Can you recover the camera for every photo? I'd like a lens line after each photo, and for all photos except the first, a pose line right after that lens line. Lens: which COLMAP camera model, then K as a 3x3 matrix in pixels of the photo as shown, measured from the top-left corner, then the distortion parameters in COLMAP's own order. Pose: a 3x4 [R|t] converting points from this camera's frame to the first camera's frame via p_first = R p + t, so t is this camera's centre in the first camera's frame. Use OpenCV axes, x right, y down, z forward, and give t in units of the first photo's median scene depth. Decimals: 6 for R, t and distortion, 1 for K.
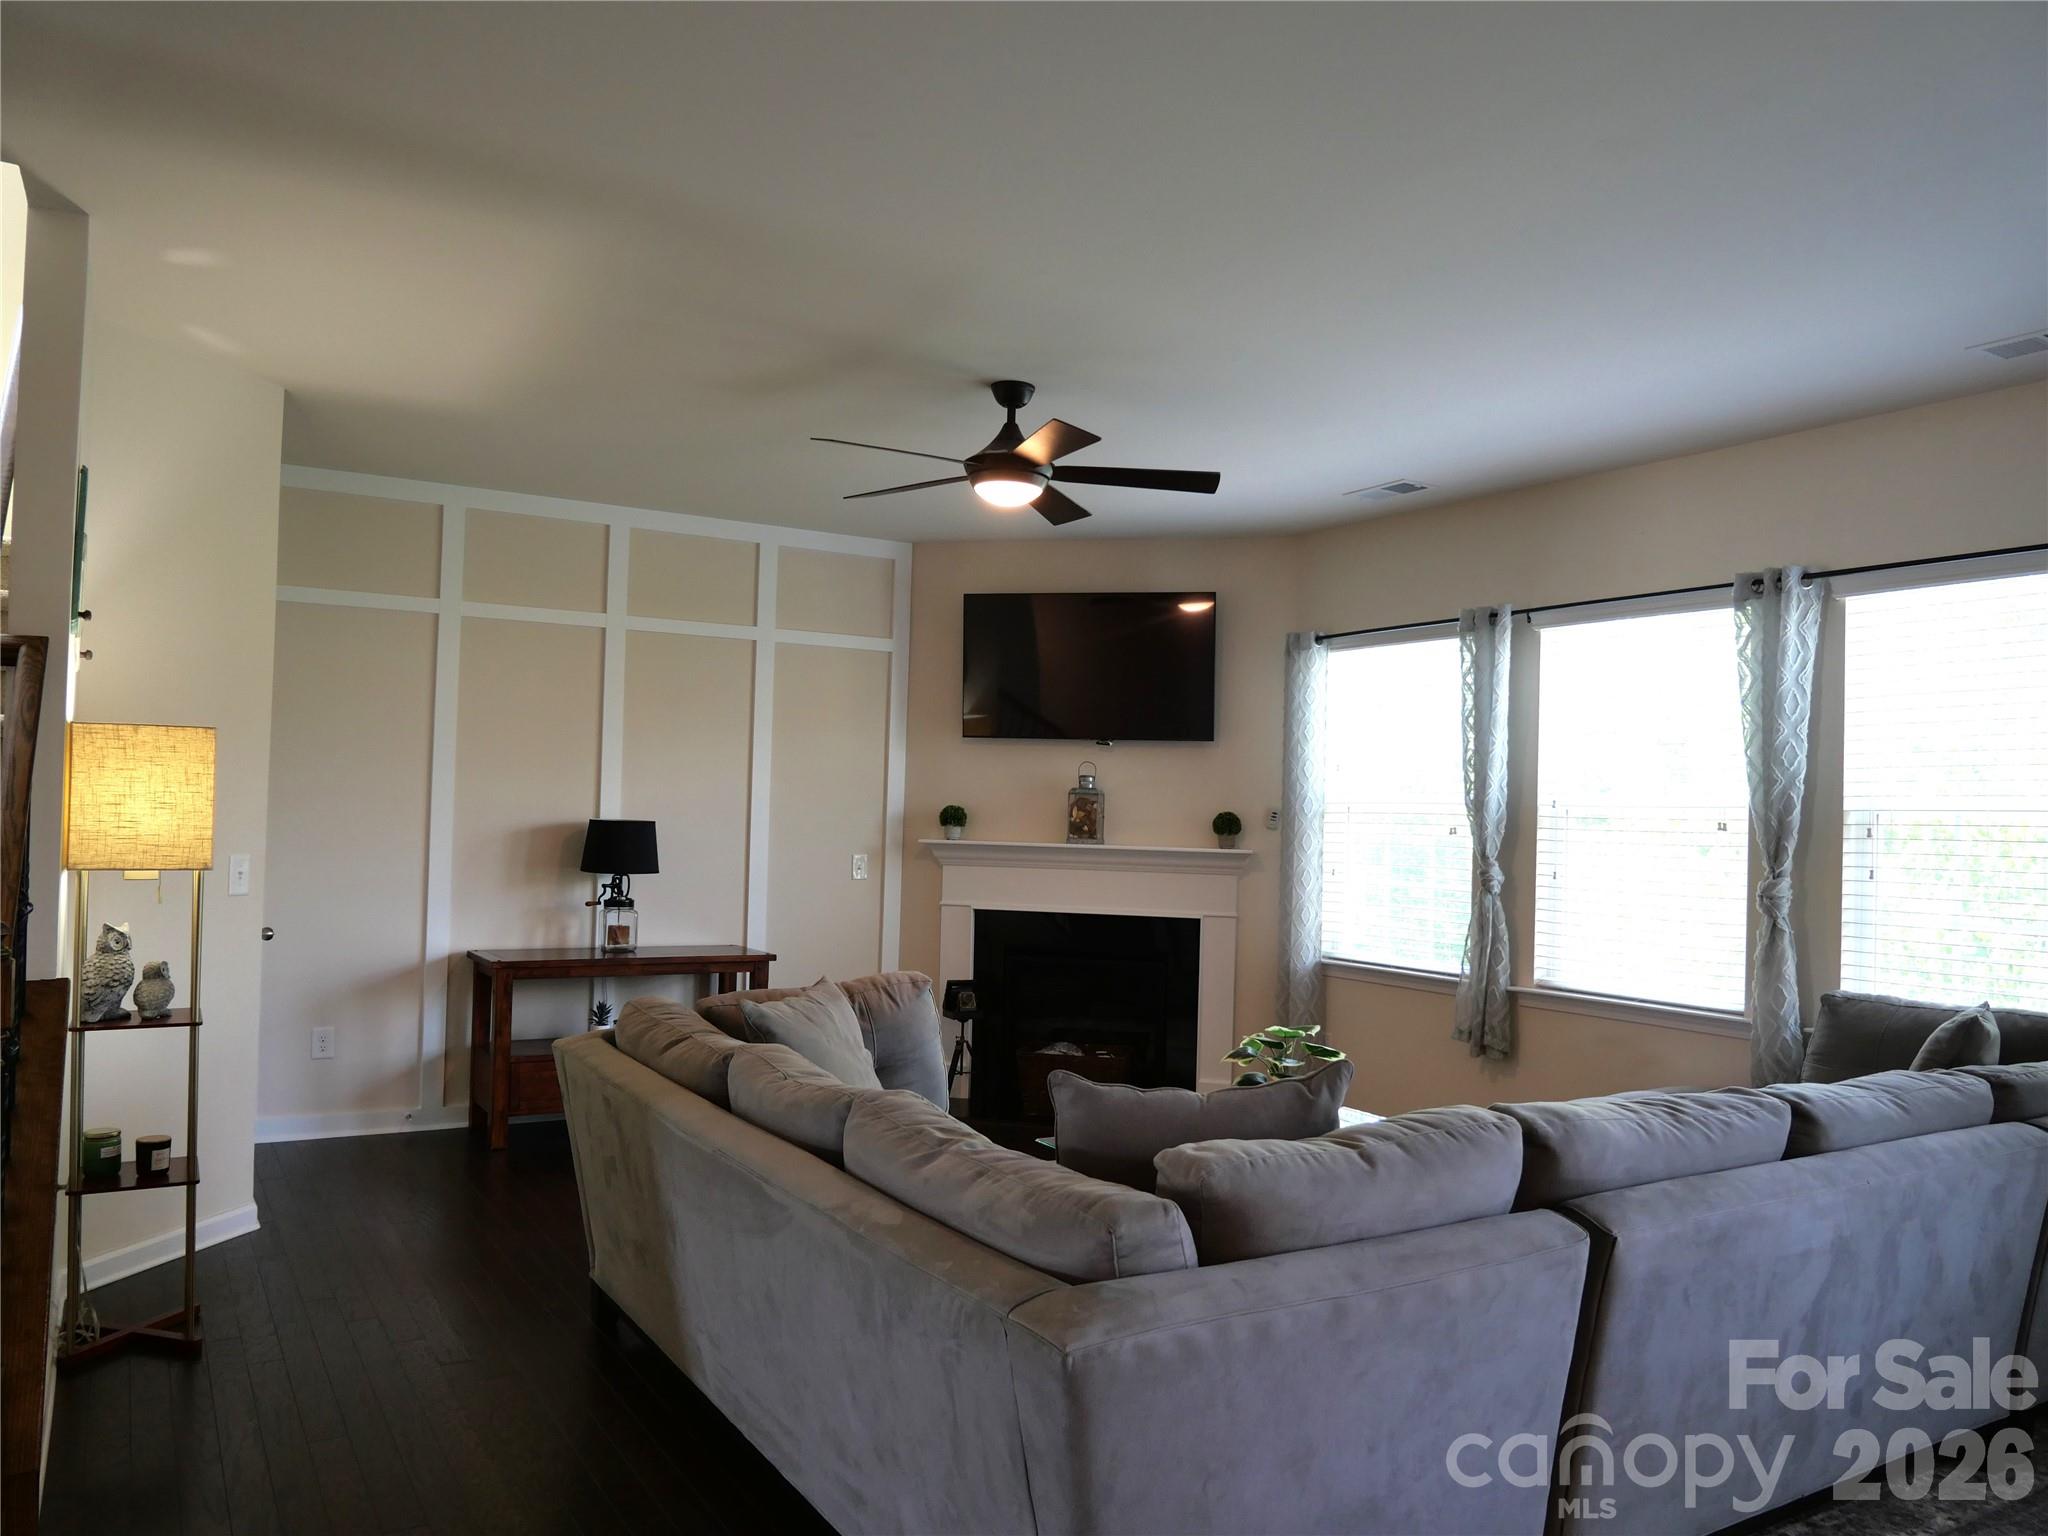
lens RADIAL K [[1482.0, 0, 1026.6], [0, 1482.0, 778.6], [0, 0, 1]] dist [-0.051974, 0.025141]
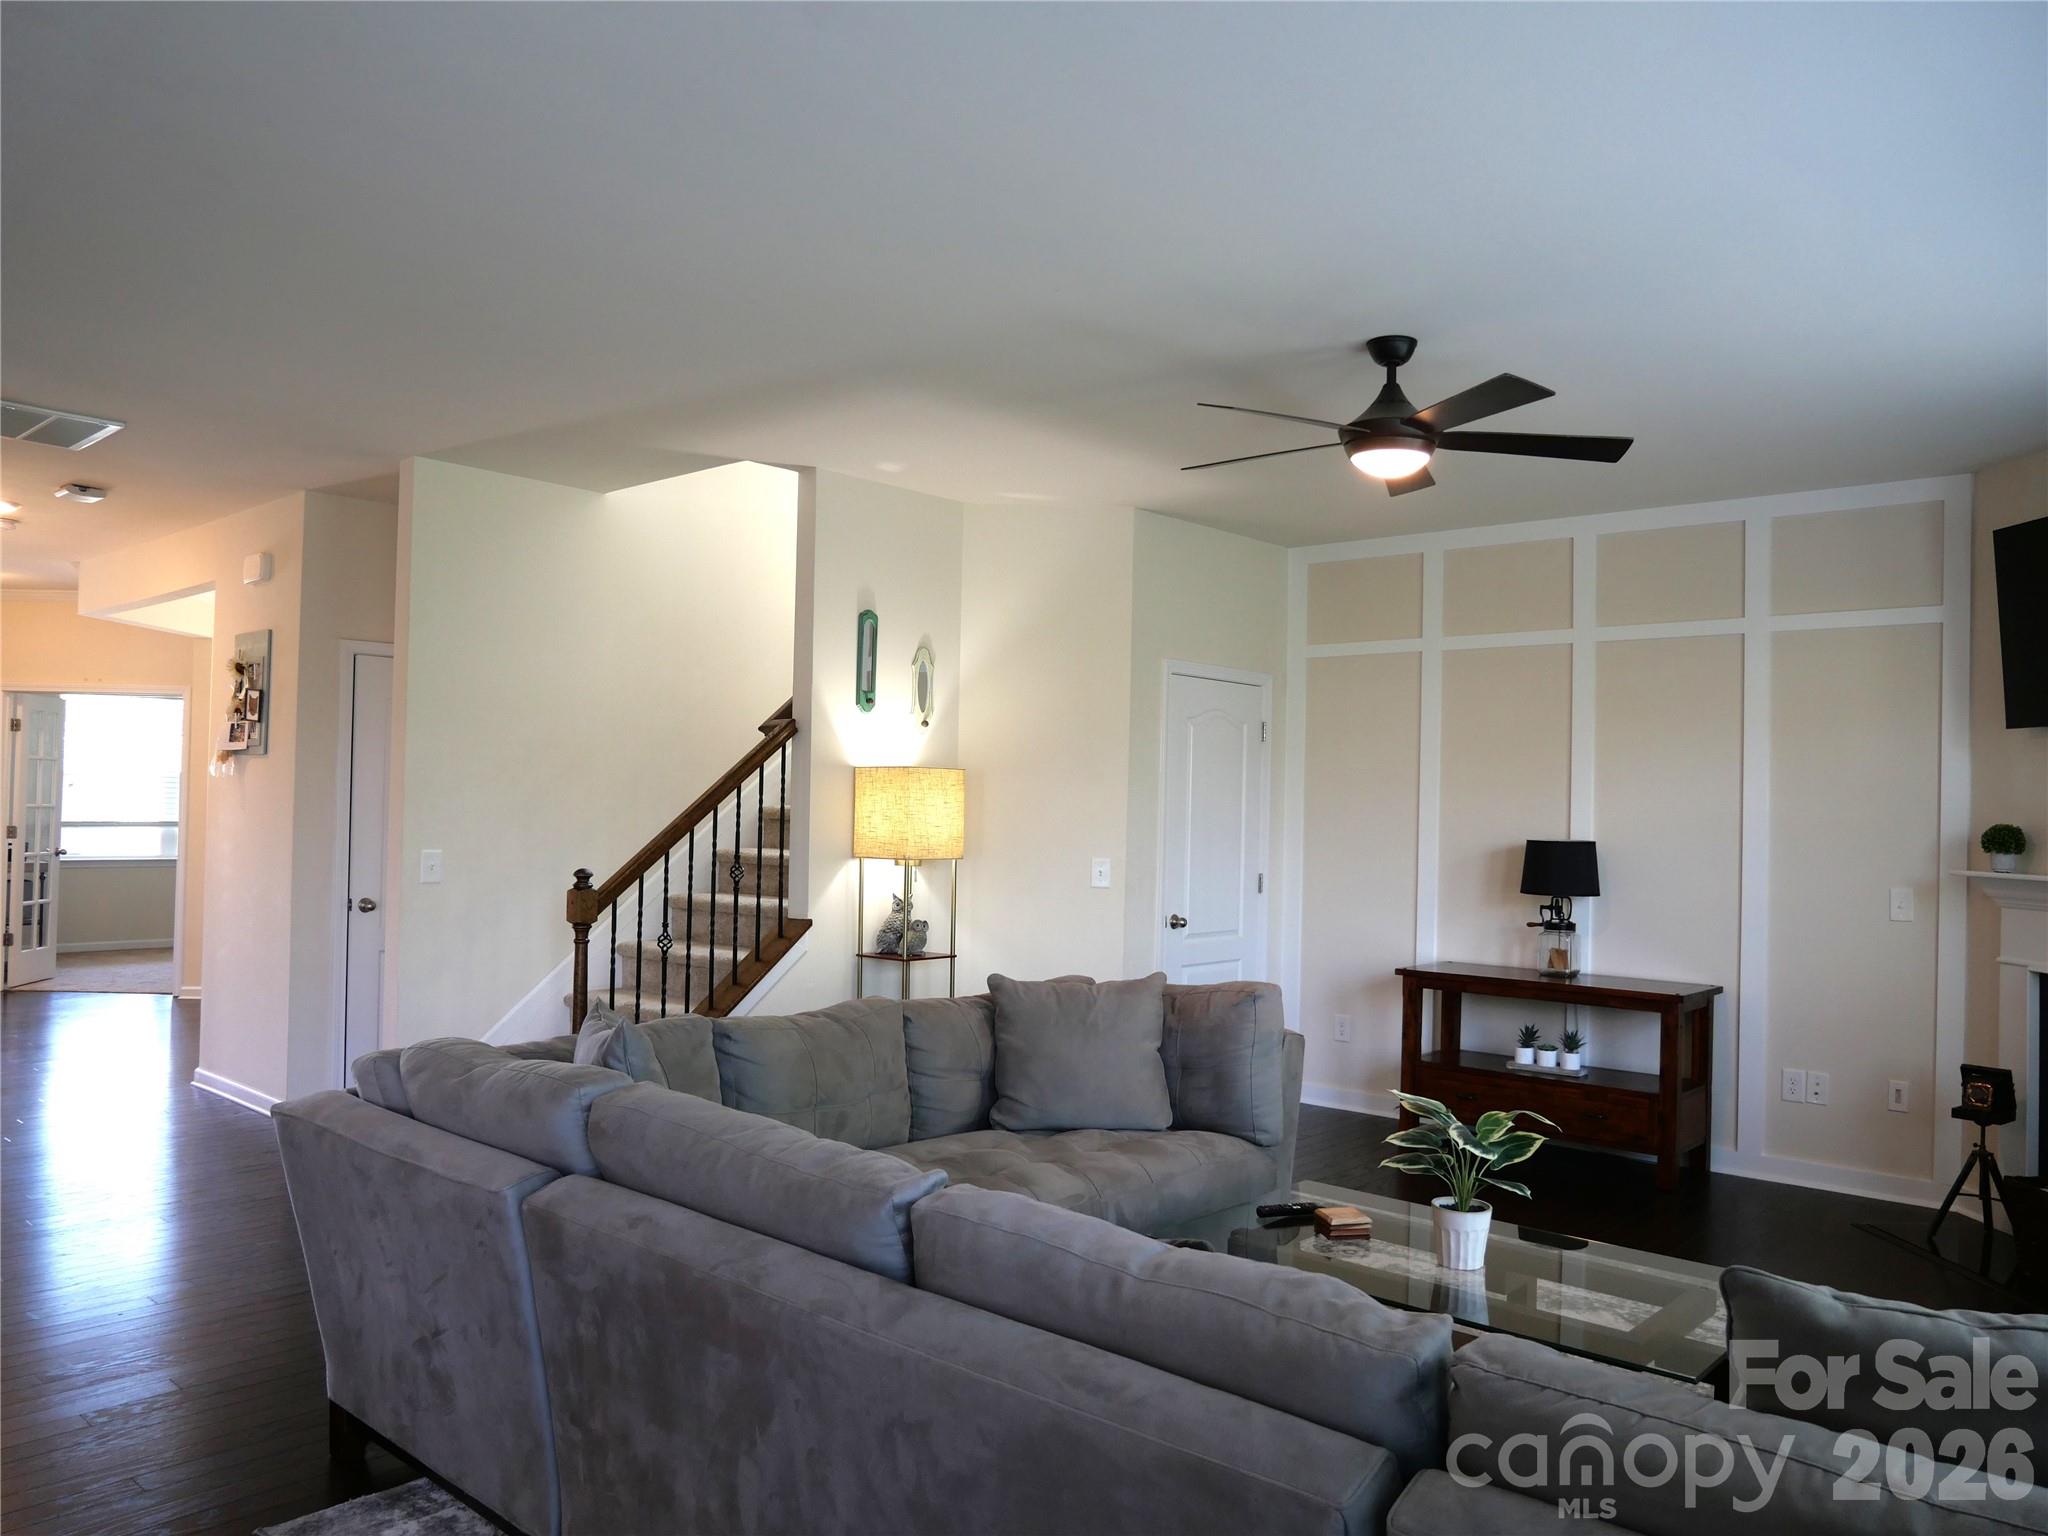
lens RADIAL K [[1482.0, 0, 1026.6], [0, 1482.0, 778.6], [0, 0, 1]] dist [-0.051974, 0.025141]
pose [[0.295593, -0.038469, -0.954539, 0.547065], [0.006324, 0.999246, -0.038312, 0.022493], [0.955293, 0.005288, 0.295614, 0.381409]]
